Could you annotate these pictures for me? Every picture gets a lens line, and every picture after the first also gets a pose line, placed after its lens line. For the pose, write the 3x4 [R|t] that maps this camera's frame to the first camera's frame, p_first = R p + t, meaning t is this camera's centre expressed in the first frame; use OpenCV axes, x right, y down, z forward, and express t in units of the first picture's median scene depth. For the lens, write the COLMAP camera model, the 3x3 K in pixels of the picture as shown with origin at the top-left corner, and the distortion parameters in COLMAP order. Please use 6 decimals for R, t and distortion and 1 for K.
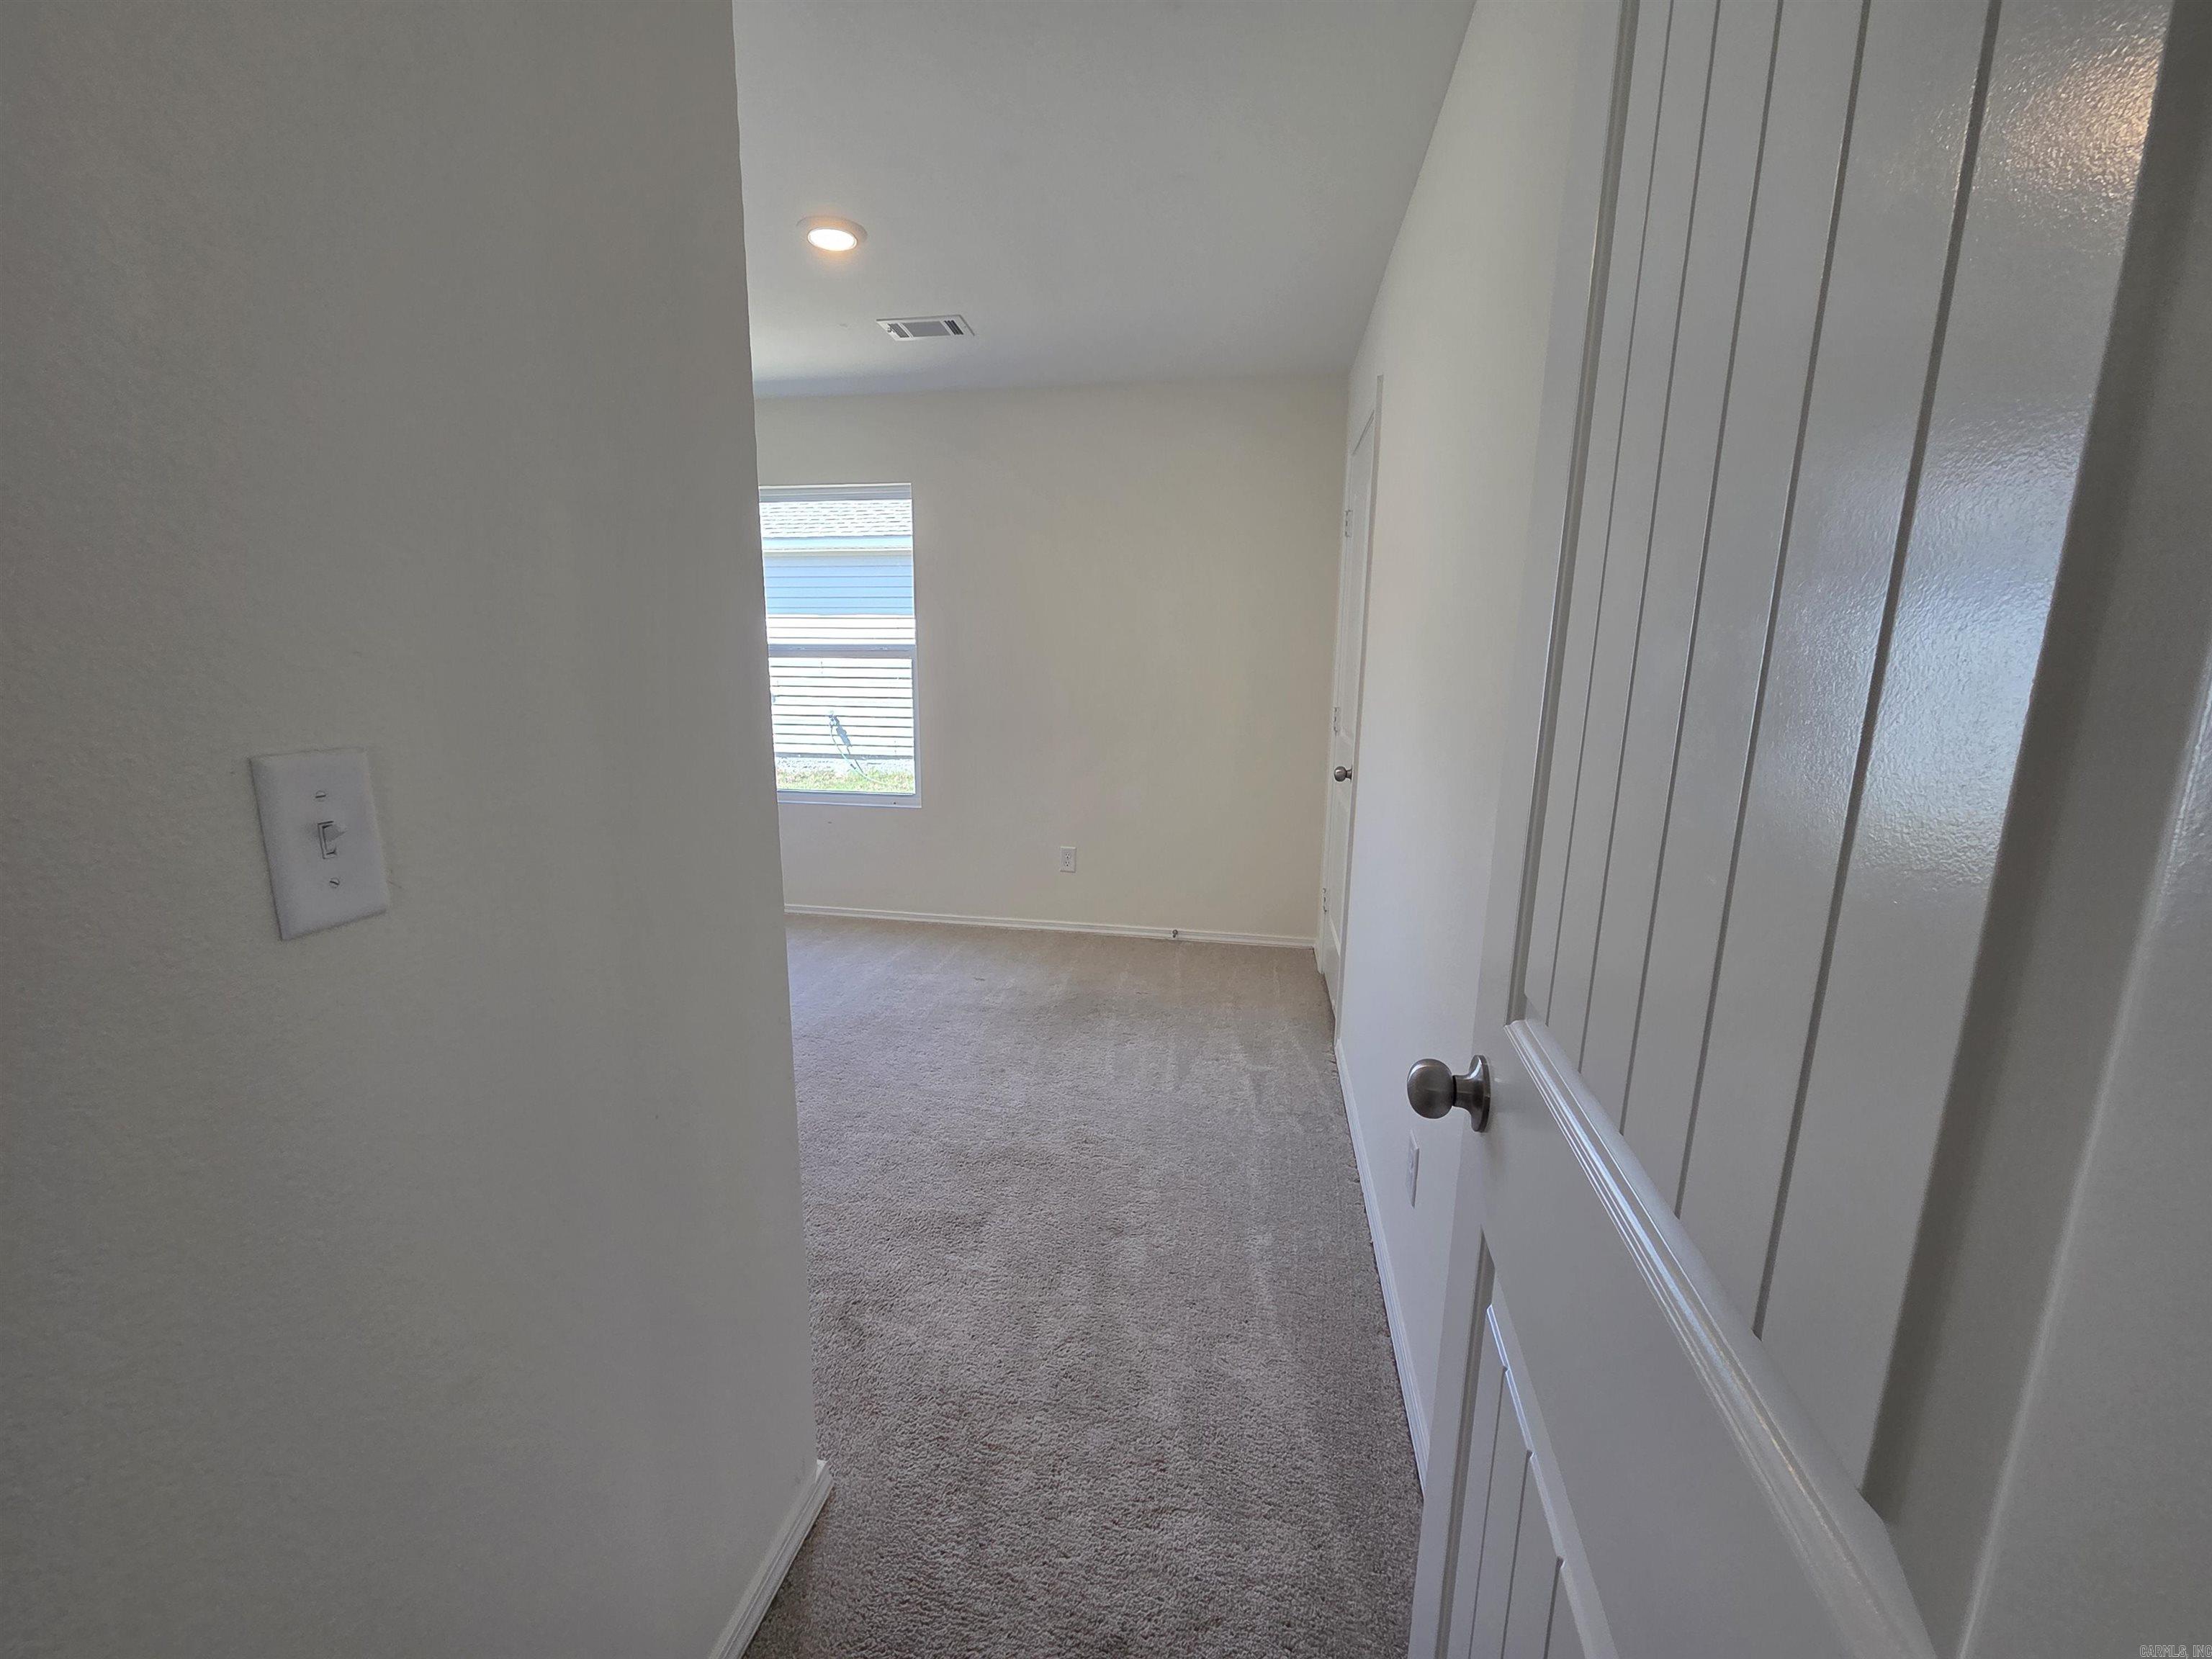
lens RADIAL K [[908.5, 0, 1085.9], [0, 908.5, 841.8], [0, 0, 1]] dist [-0.001175, -0.000536]
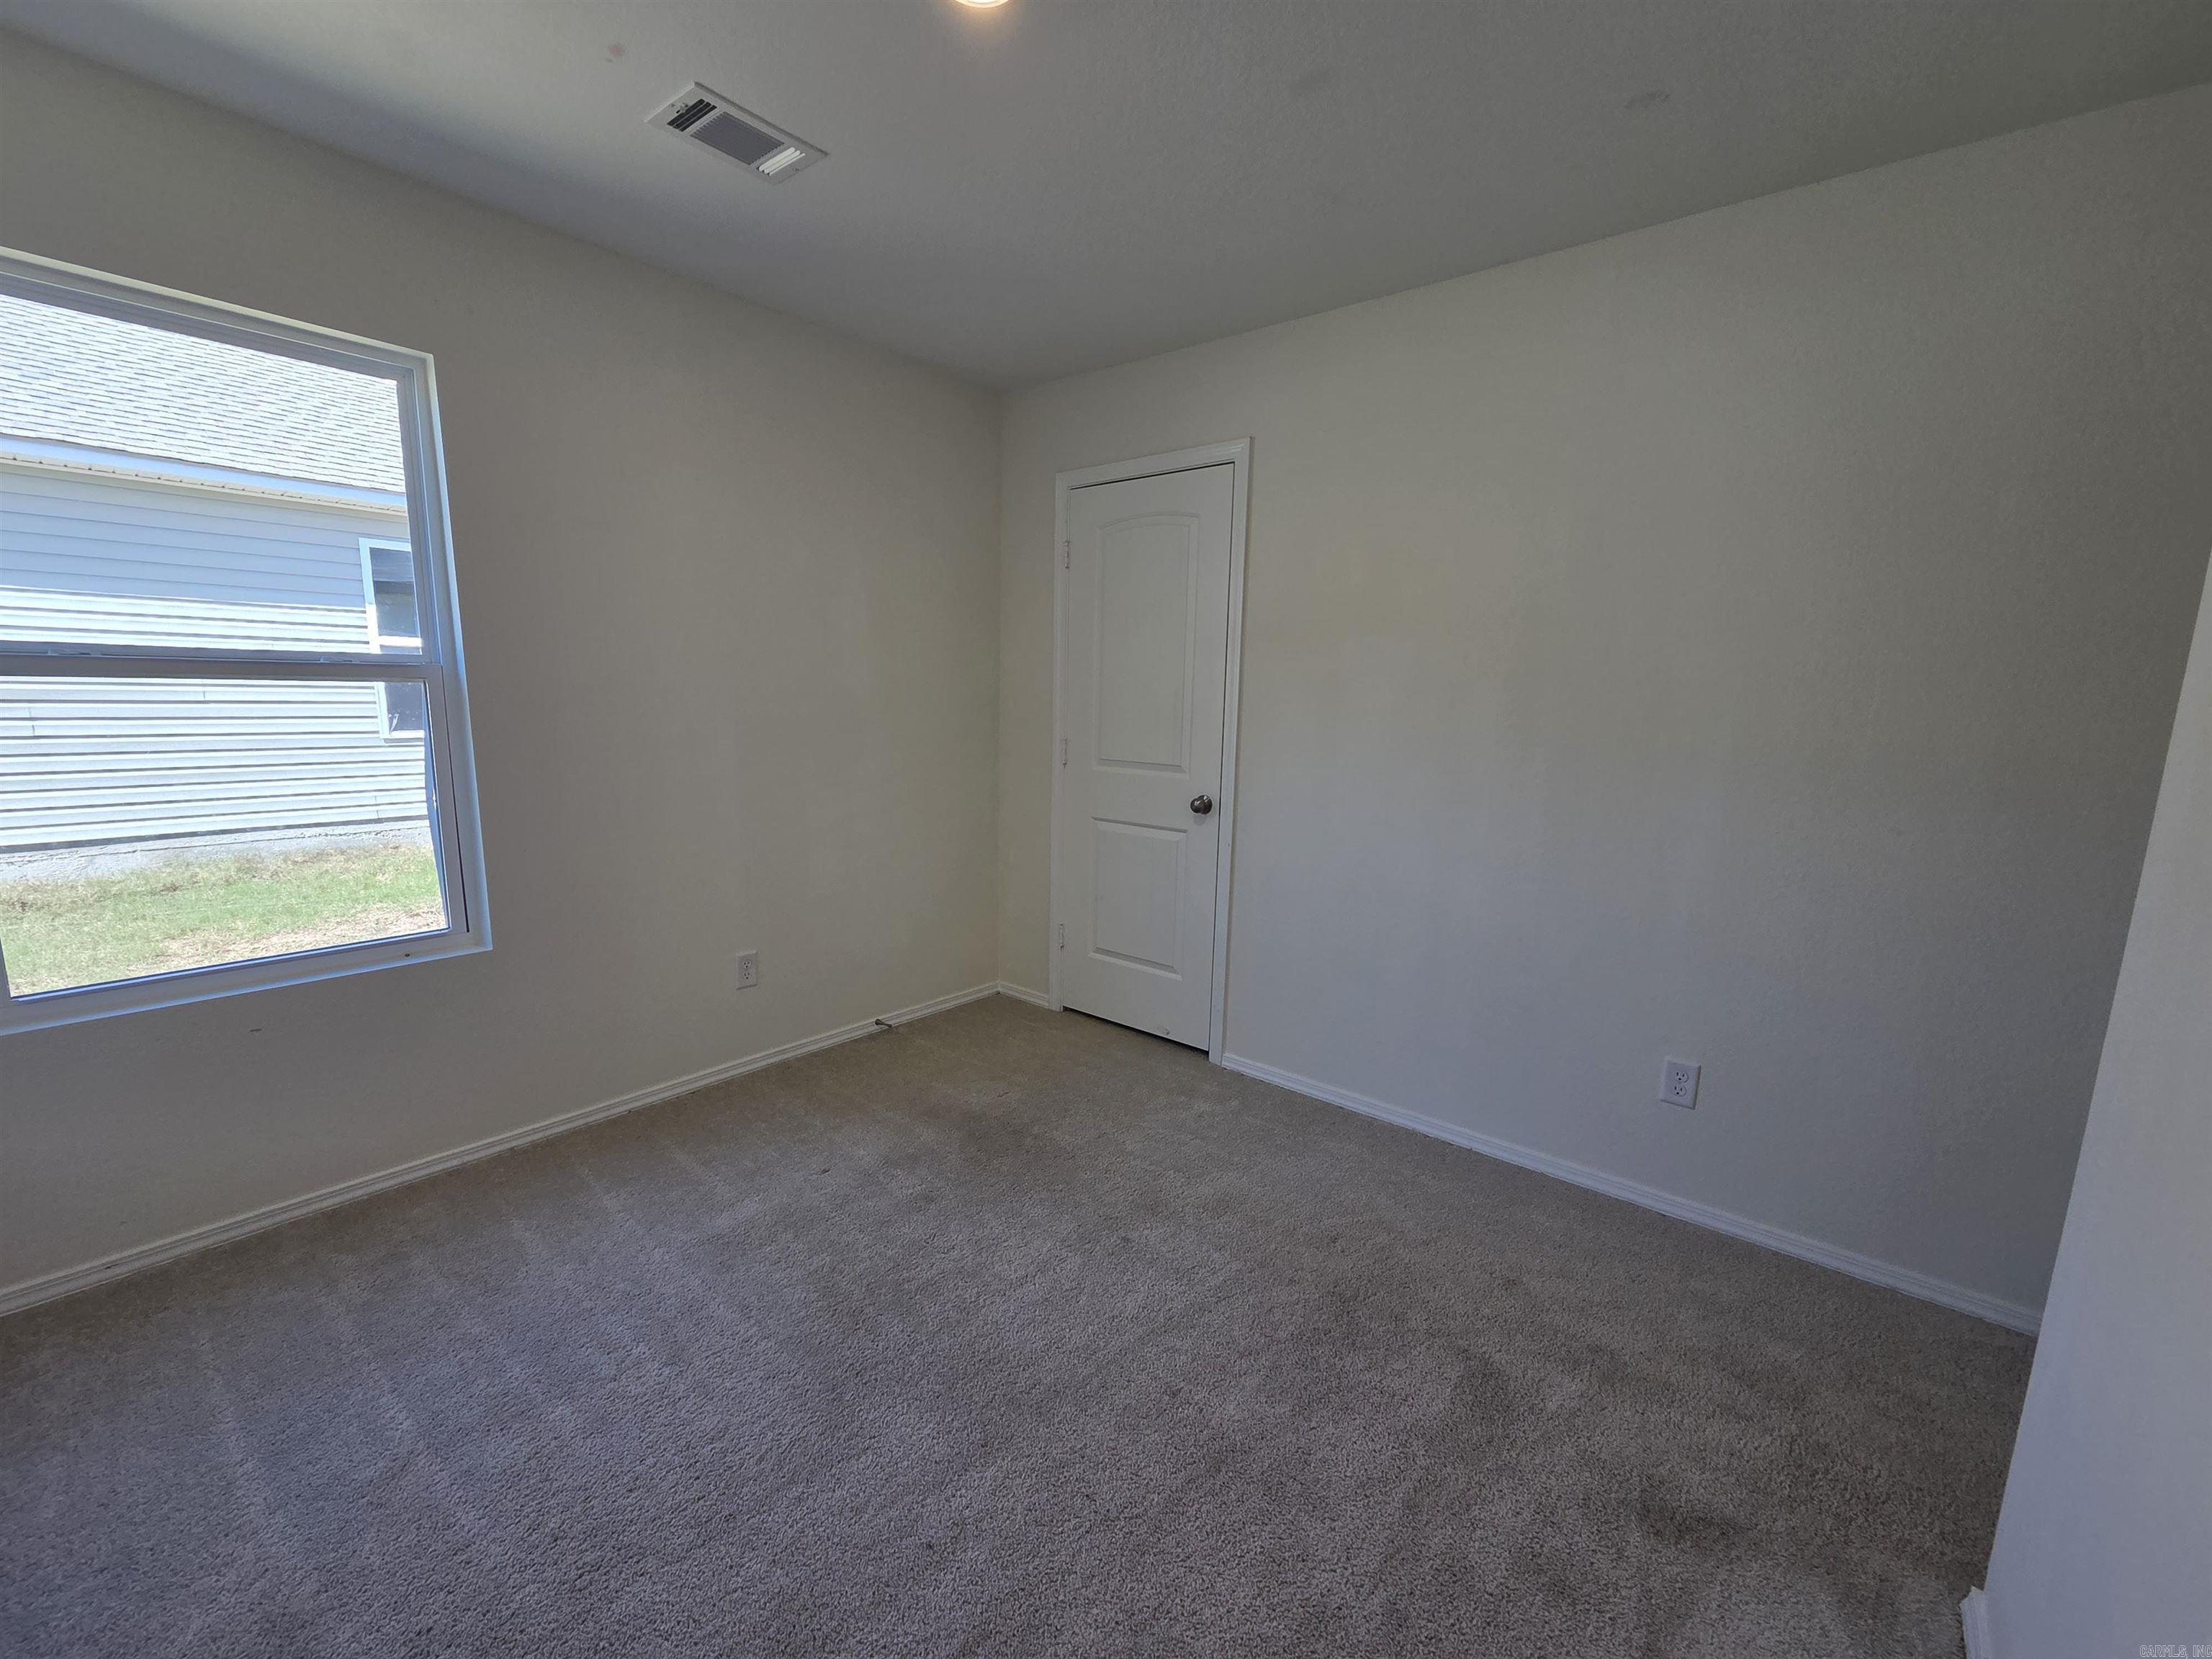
lens RADIAL K [[913.2, 0, 1089.8], [0, 913.2, 836.7], [0, 0, 1]] dist [0.049338, -0.000107]
pose [[0.515530, -0.136240, 0.845972, -0.587758], [0.150163, 0.986365, 0.067341, -0.112258], [-0.843611, 0.092318, 0.528959, 0.480405]]
